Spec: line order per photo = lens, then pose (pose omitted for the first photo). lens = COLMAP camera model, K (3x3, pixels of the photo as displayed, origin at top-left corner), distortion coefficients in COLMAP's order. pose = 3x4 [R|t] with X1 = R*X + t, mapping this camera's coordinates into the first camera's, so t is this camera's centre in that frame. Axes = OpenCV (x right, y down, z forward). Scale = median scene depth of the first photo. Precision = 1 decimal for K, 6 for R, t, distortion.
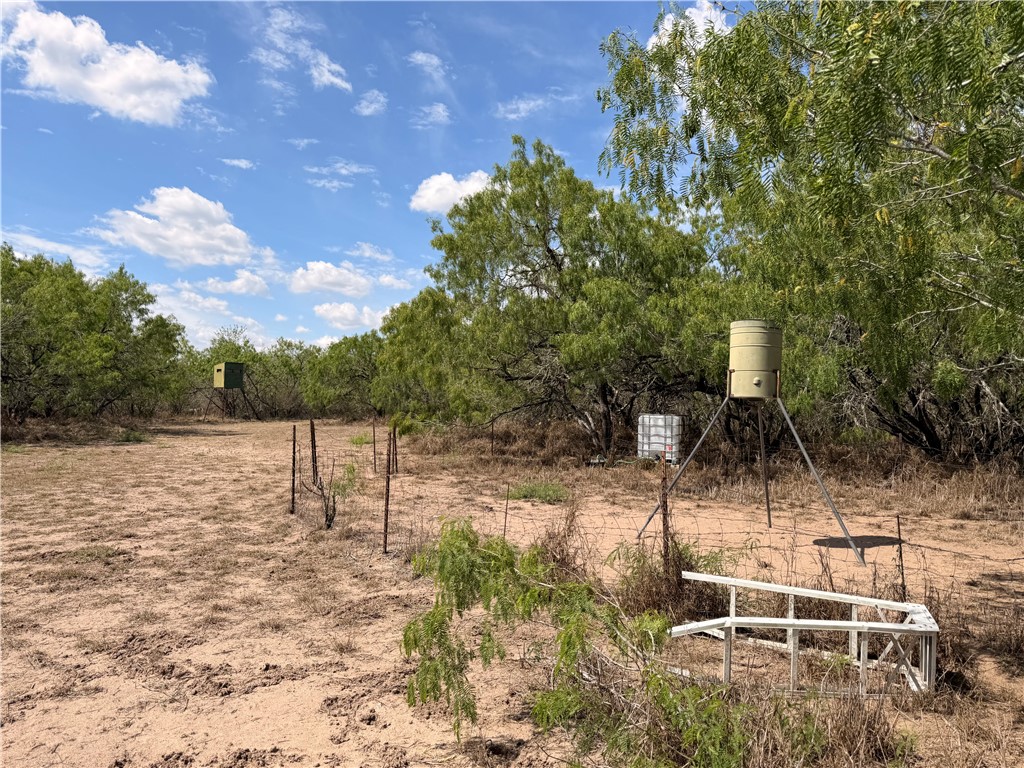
lens RADIAL K [[697.4, 0, 512.4], [0, 697.4, 381.8], [0, 0, 1]] dist [-0.001238, 0.002108]
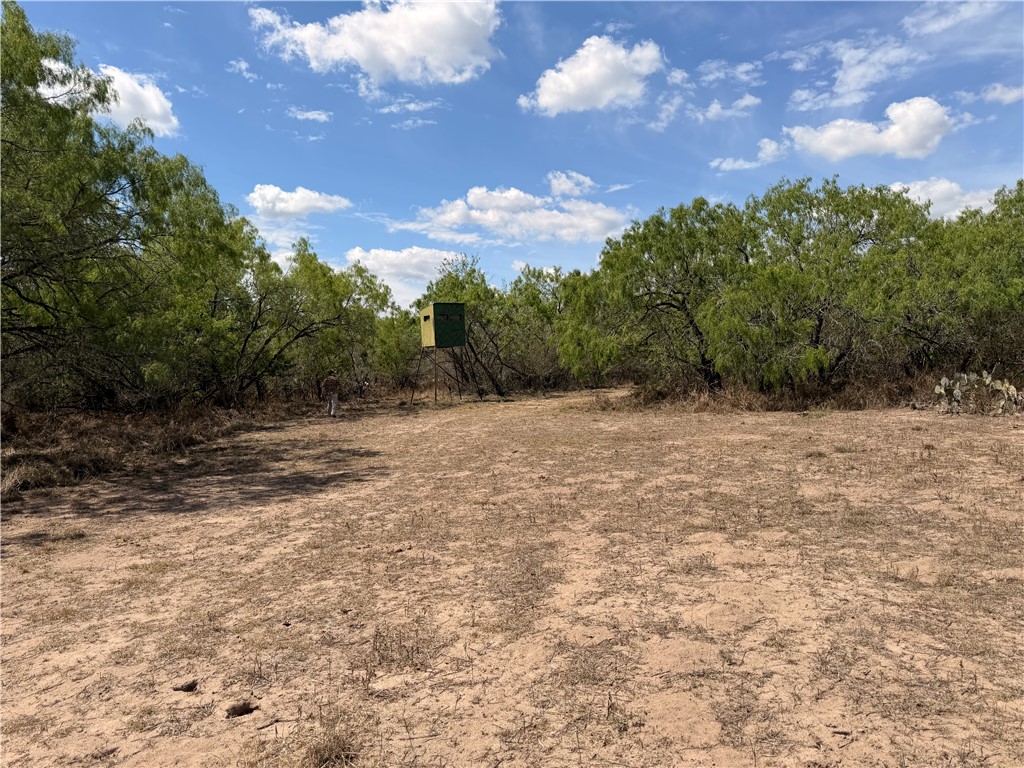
lens RADIAL K [[697.4, 0, 511.1], [0, 697.4, 384.4], [0, 0, 1]] dist [-0.001238, 0.002108]
pose [[0.926155, -0.038648, -0.375157, -0.127248], [0.065245, 0.996156, 0.058448, 0.010538], [0.371456, -0.078609, 0.925117, 0.461404]]
